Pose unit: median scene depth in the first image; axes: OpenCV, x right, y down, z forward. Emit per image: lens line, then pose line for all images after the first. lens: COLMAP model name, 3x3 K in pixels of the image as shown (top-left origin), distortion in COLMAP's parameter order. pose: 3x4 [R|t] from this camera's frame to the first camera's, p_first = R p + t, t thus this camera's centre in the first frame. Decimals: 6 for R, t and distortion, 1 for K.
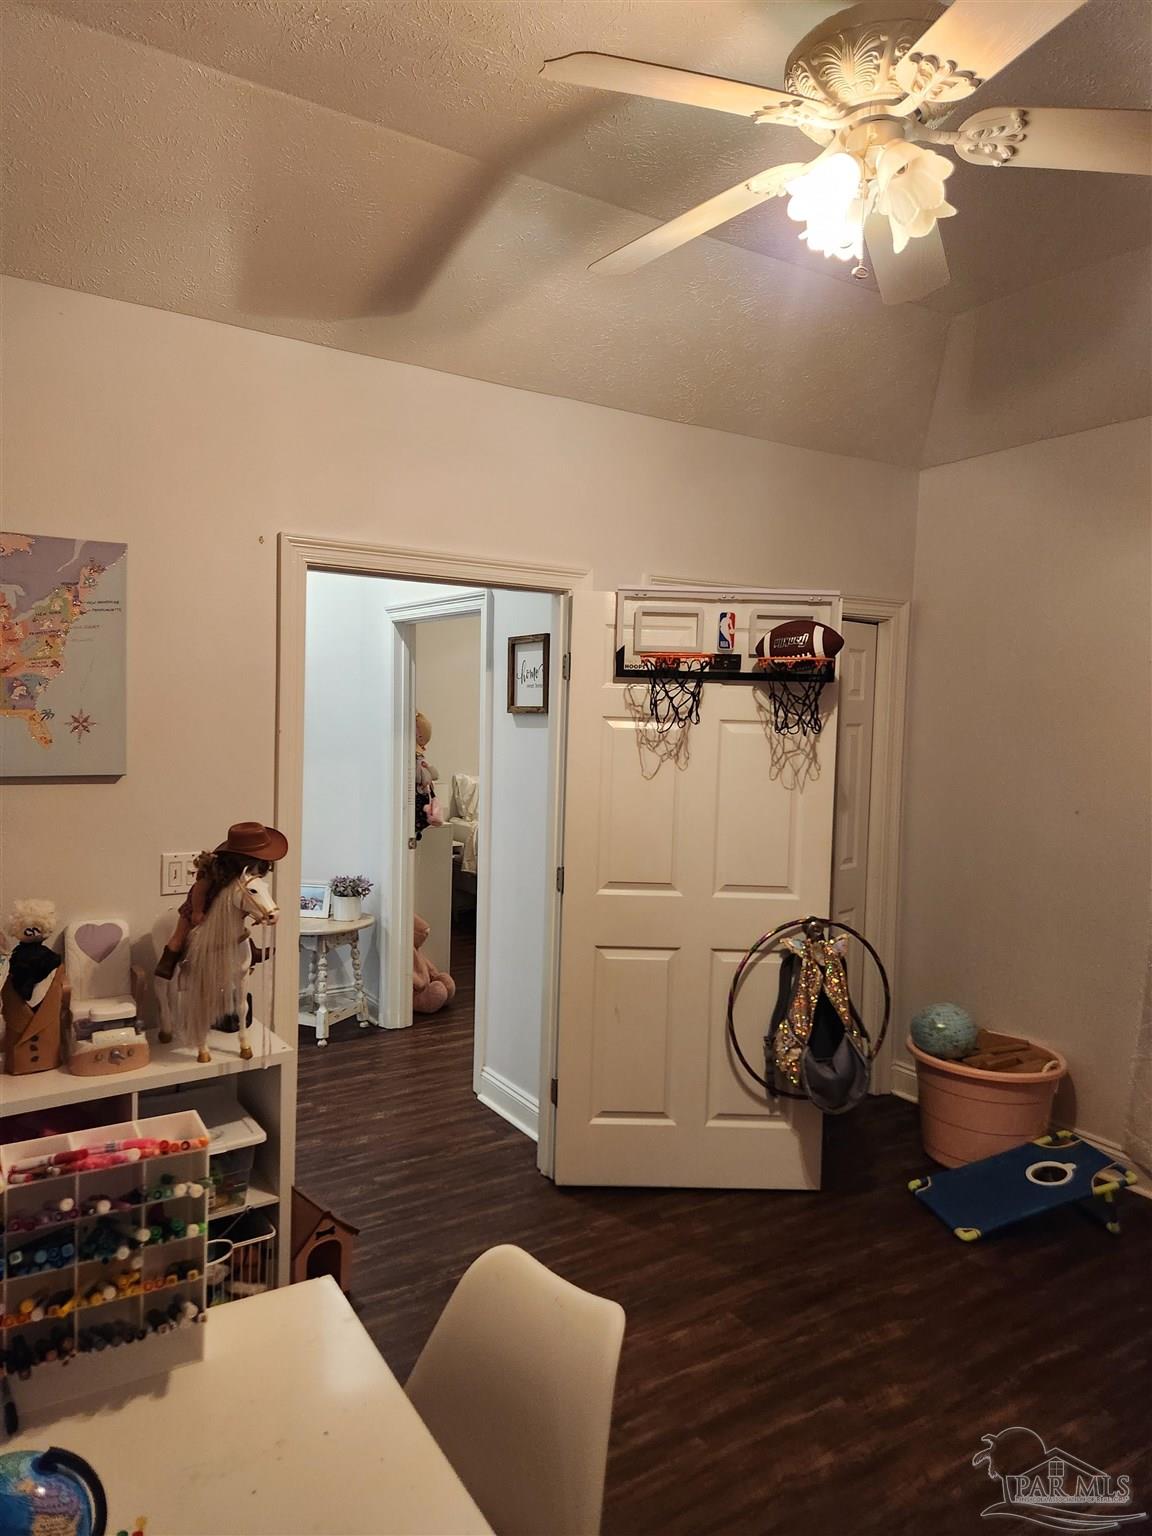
lens RADIAL K [[1037.8, 0, 575.1], [0, 1037.8, 766.2], [0, 0, 1]] dist [0.055691, -0.037782]
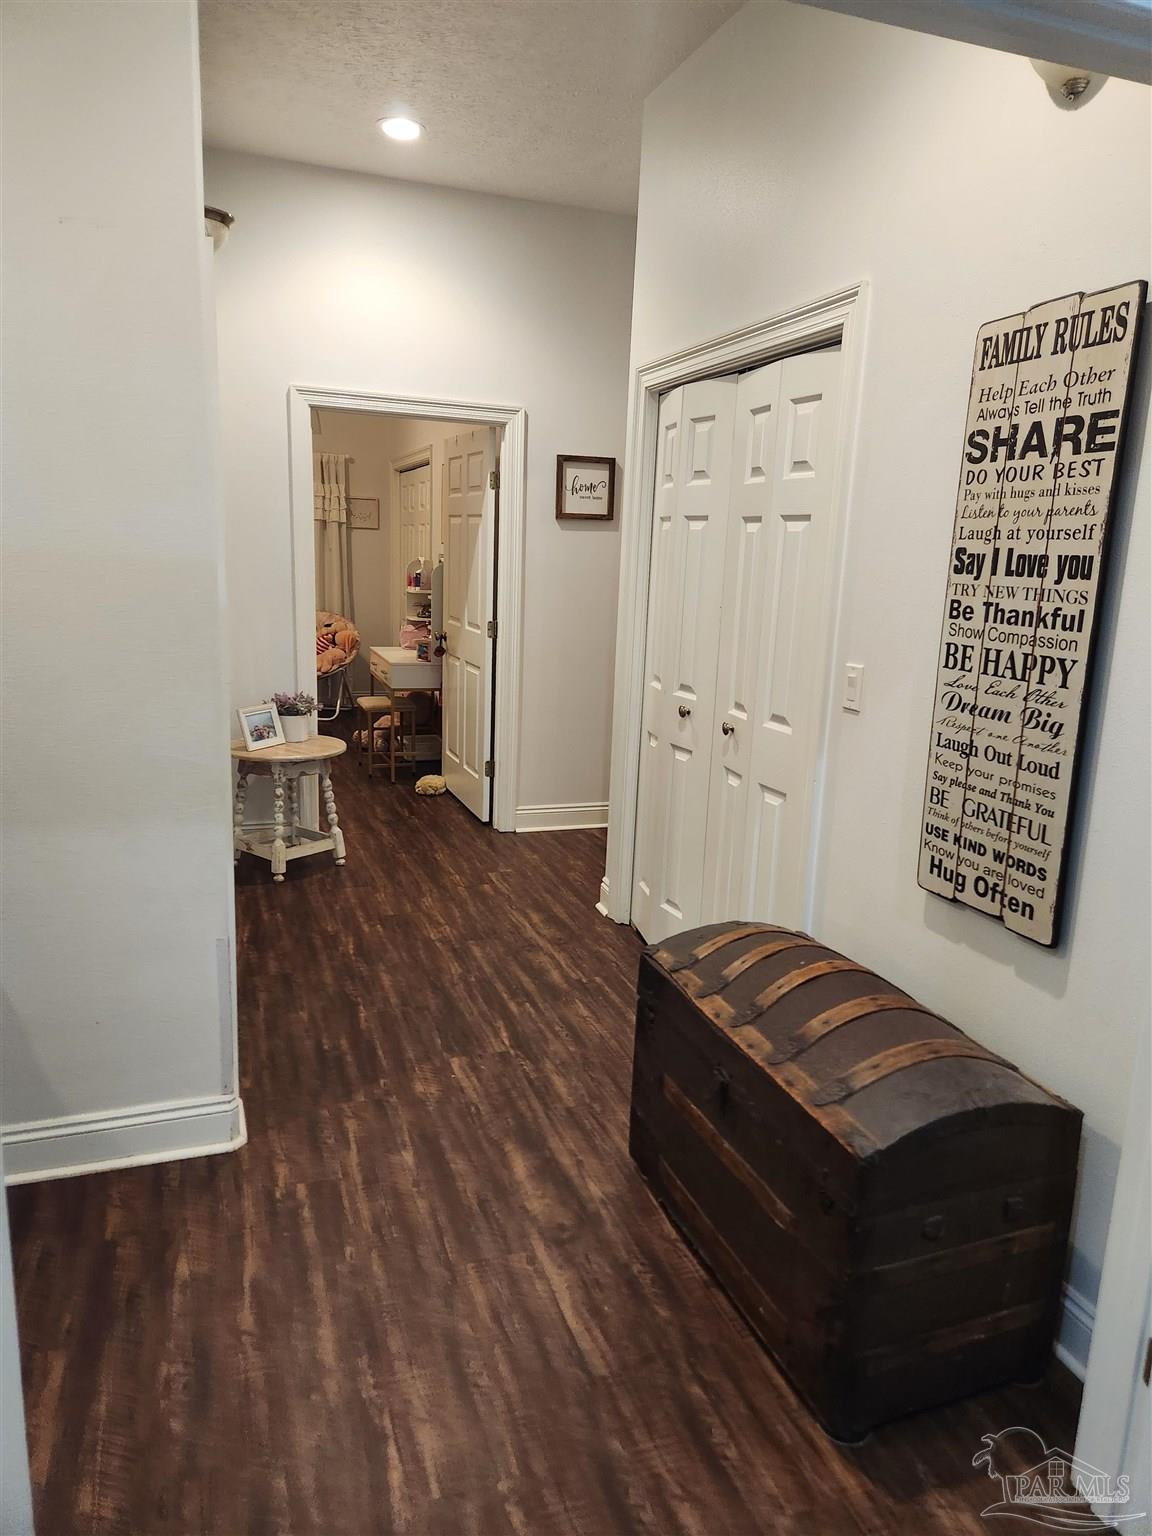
lens RADIAL K [[1037.8, 0, 582.8], [0, 1037.8, 766.6], [0, 0, 1]] dist [0.055691, -0.037782]
pose [[0.212839, -0.221089, 0.951745, -1.343803], [0.015228, 0.974696, 0.223015, -0.039159], [-0.976969, -0.032973, 0.210820, 0.710782]]
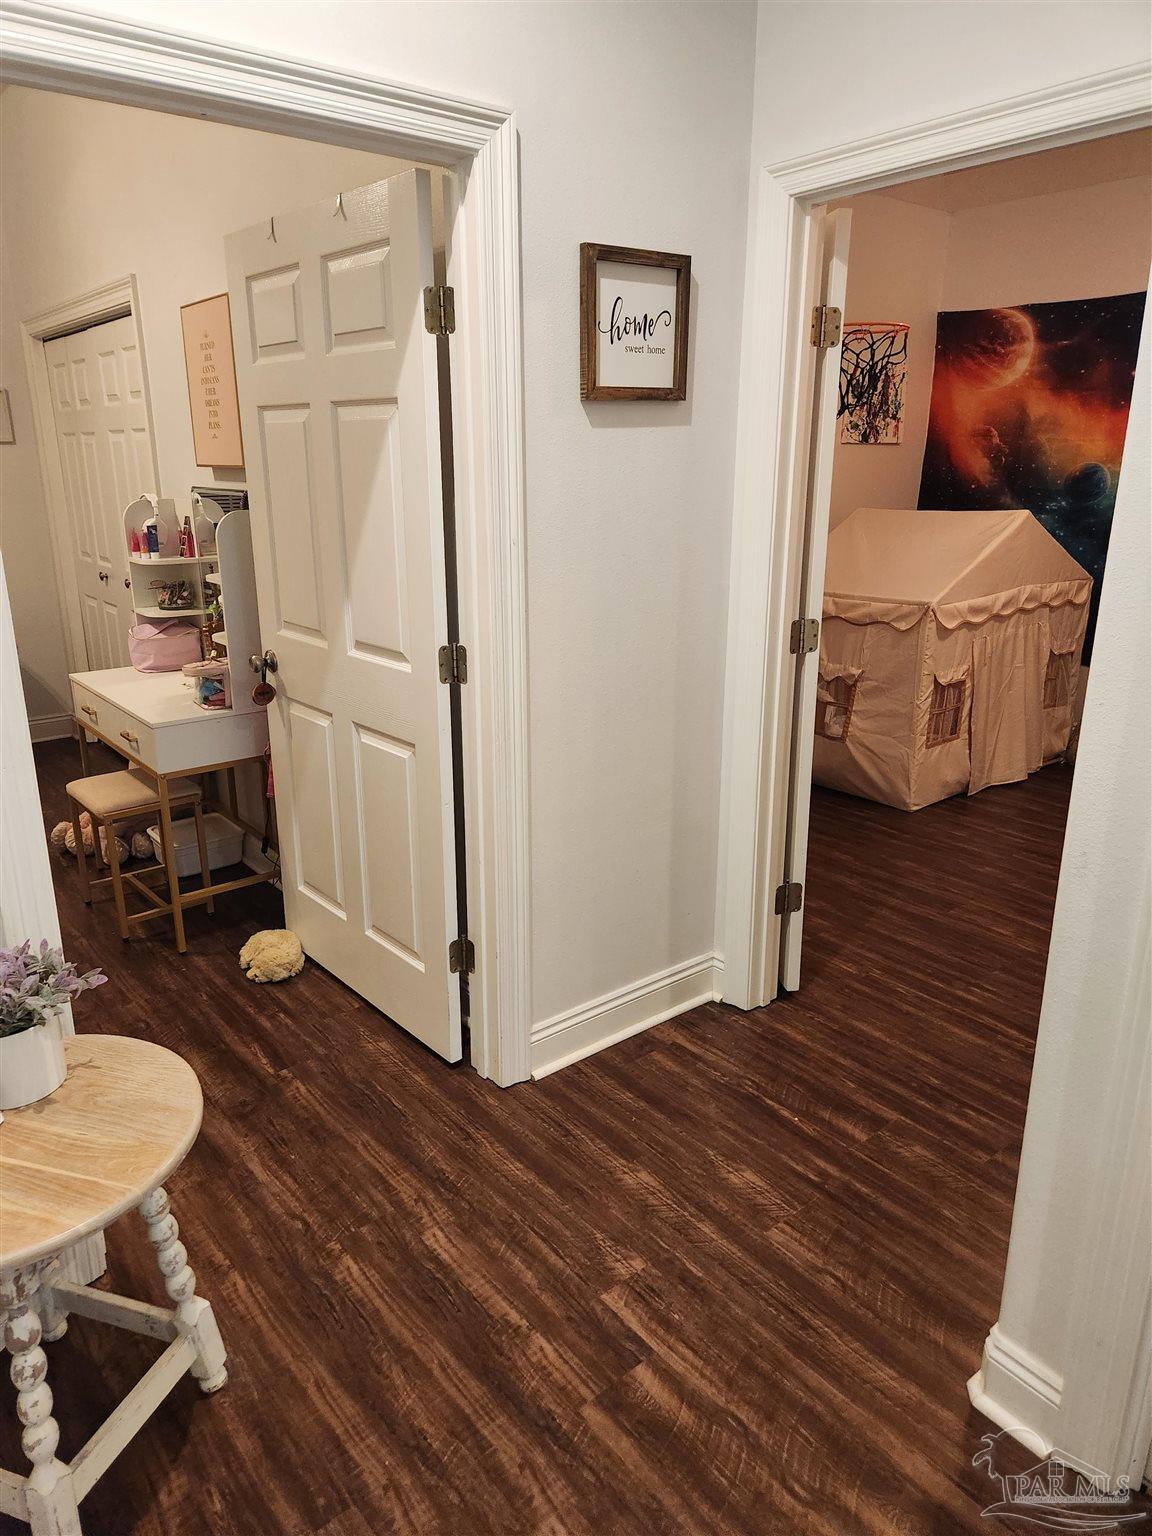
lens RADIAL K [[1037.8, 0, 563.1], [0, 1037.8, 759.8], [0, 0, 1]] dist [0.055691, -0.037782]
pose [[-0.116080, -0.305160, 0.945200, -0.647445], [0.052464, 0.948421, 0.312643, -0.044103], [-0.991853, 0.085881, -0.094083, 1.102631]]
